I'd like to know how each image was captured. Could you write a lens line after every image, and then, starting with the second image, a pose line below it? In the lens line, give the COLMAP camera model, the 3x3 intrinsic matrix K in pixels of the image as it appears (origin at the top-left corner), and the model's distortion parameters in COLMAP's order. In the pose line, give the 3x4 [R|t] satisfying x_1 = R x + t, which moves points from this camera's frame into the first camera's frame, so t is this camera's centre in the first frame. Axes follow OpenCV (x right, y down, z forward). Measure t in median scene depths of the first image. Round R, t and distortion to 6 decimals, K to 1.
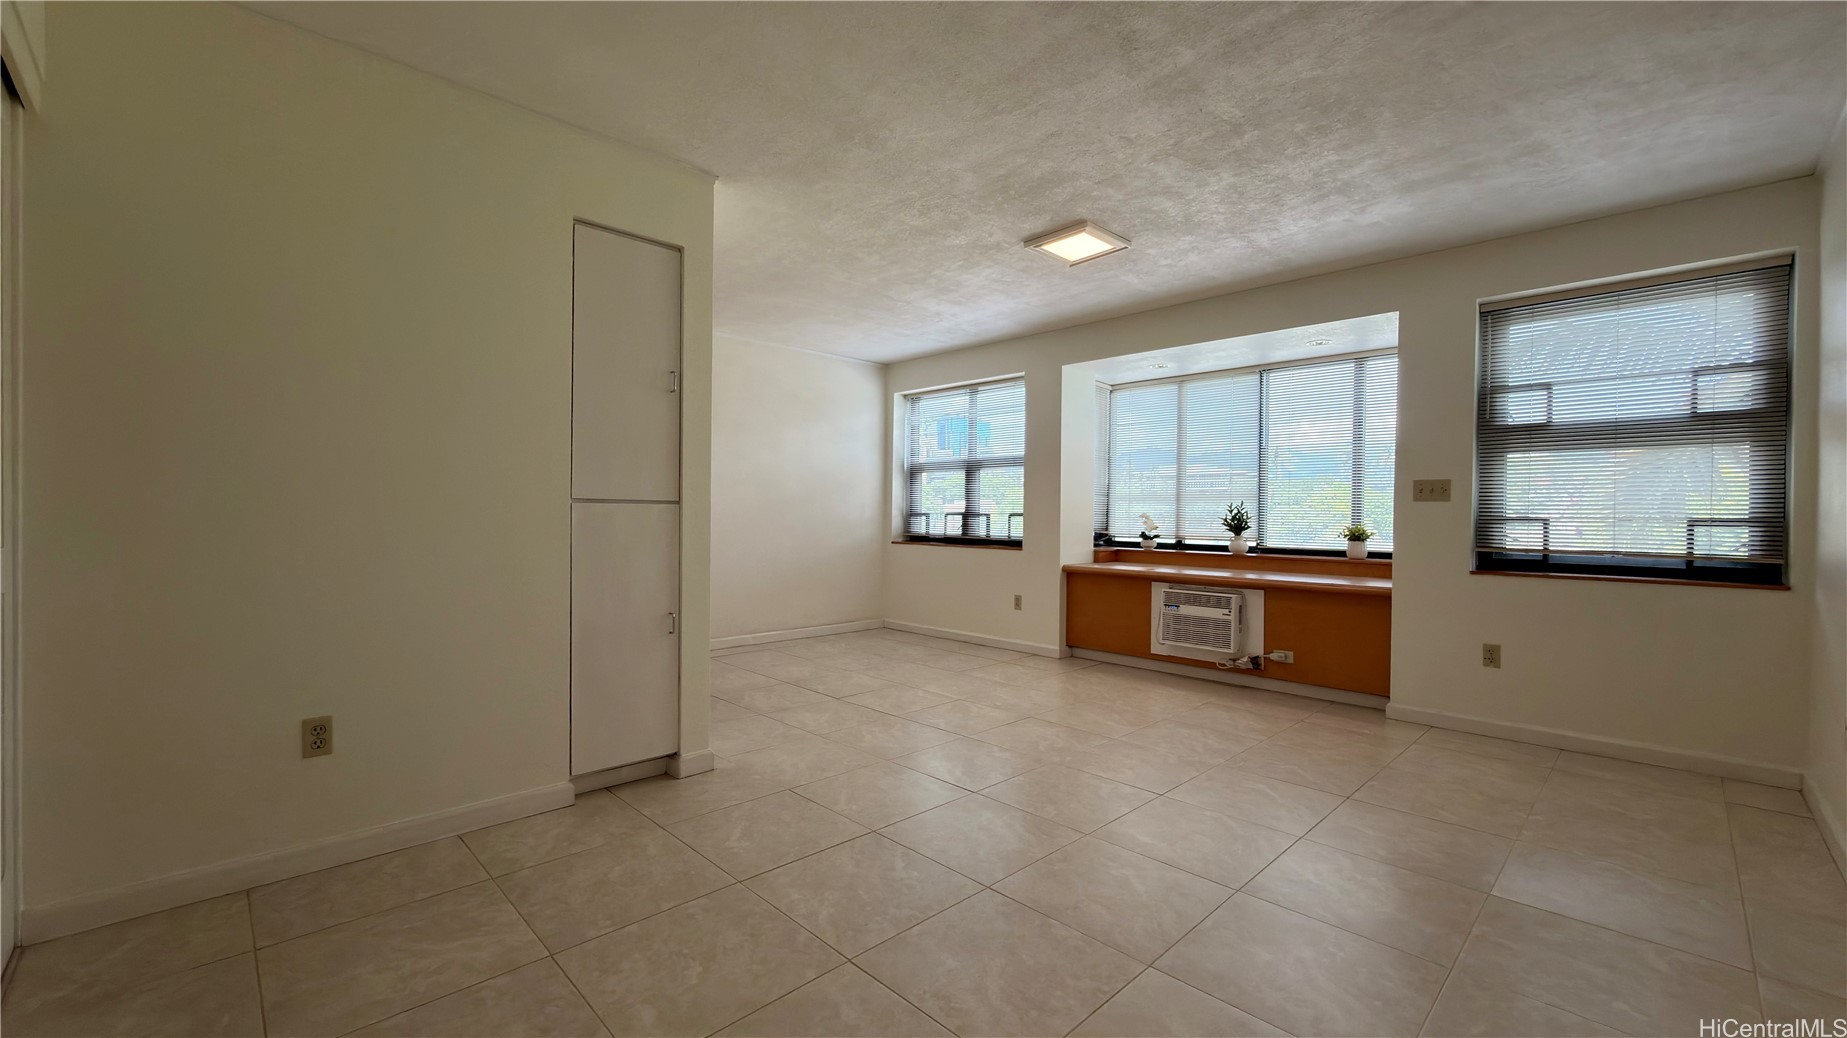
lens RADIAL K [[737.1, 0, 929.9], [0, 737.1, 526.4], [0, 0, 1]] dist [0.000968, -0.000205]
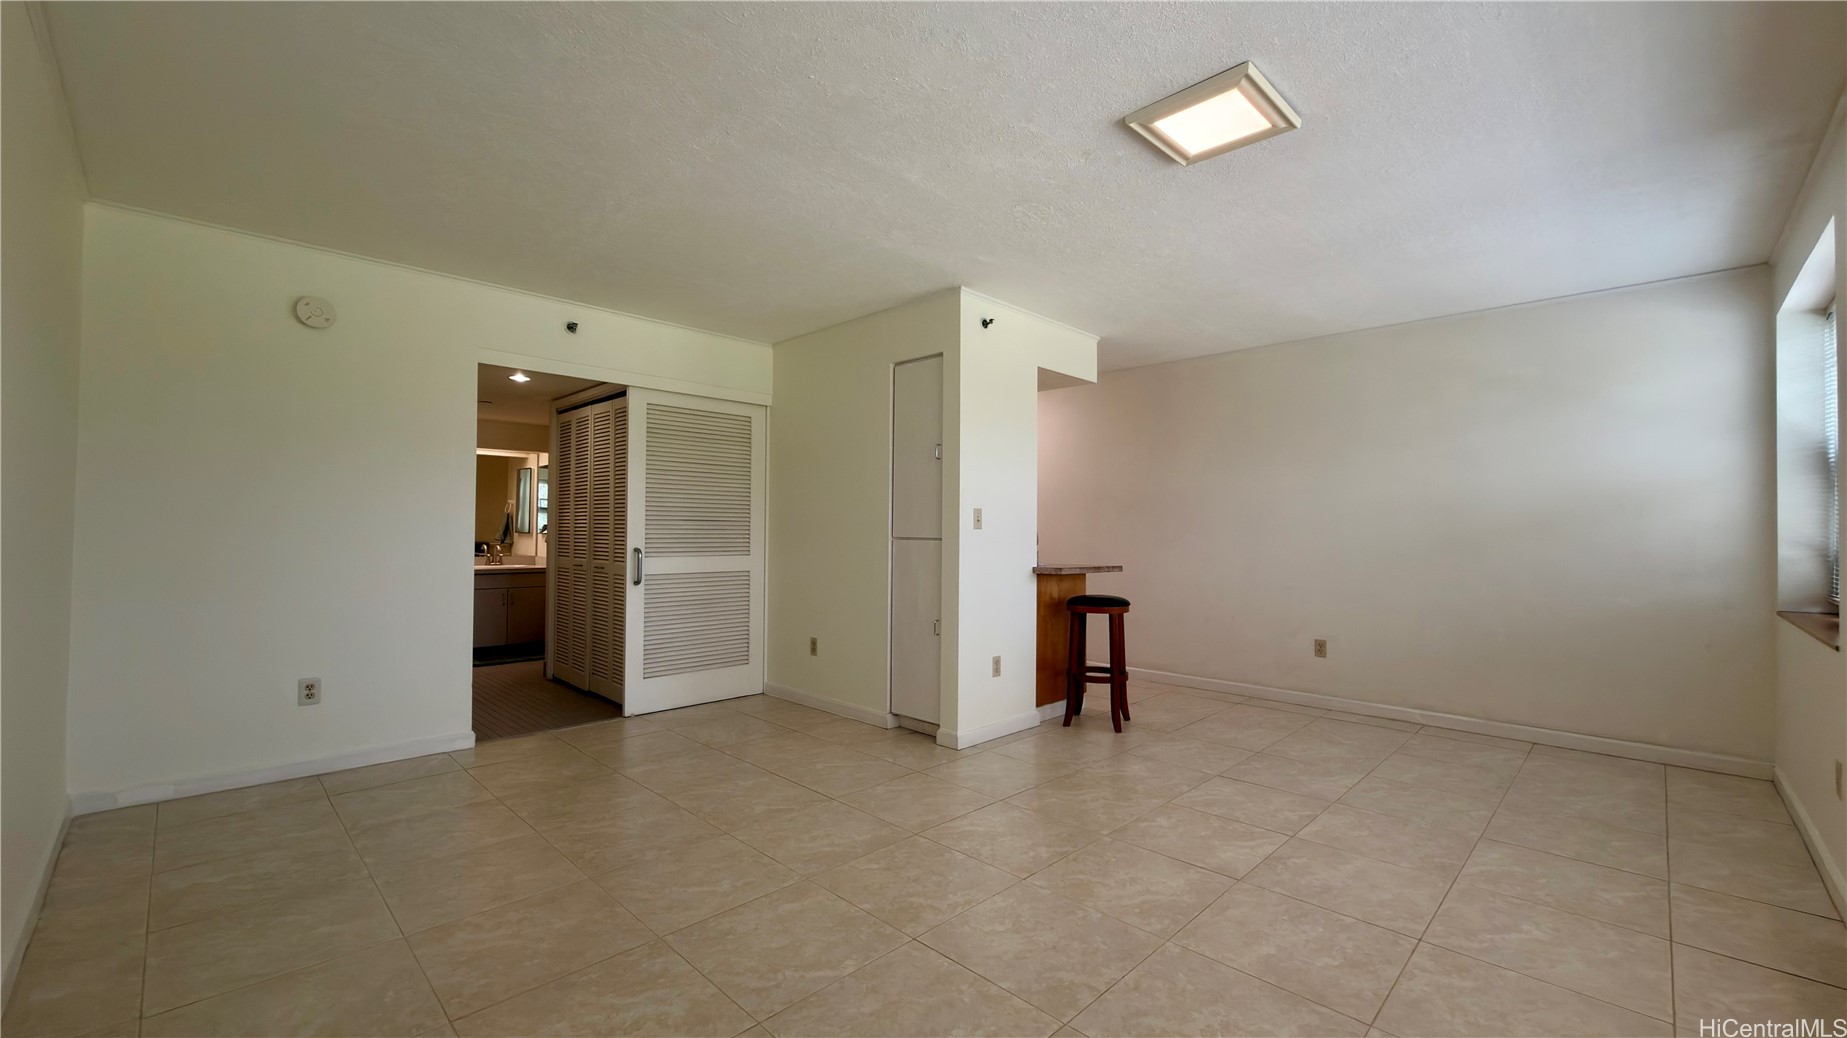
lens RADIAL K [[737.1, 0, 929.9], [0, 737.1, 526.4], [0, 0, 1]] dist [0.000968, -0.000205]
pose [[0.014578, -0.018357, -0.999725, 1.045284], [-0.025022, 0.999512, -0.018718, -0.030381], [0.999581, 0.025288, 0.014112, 0.988244]]
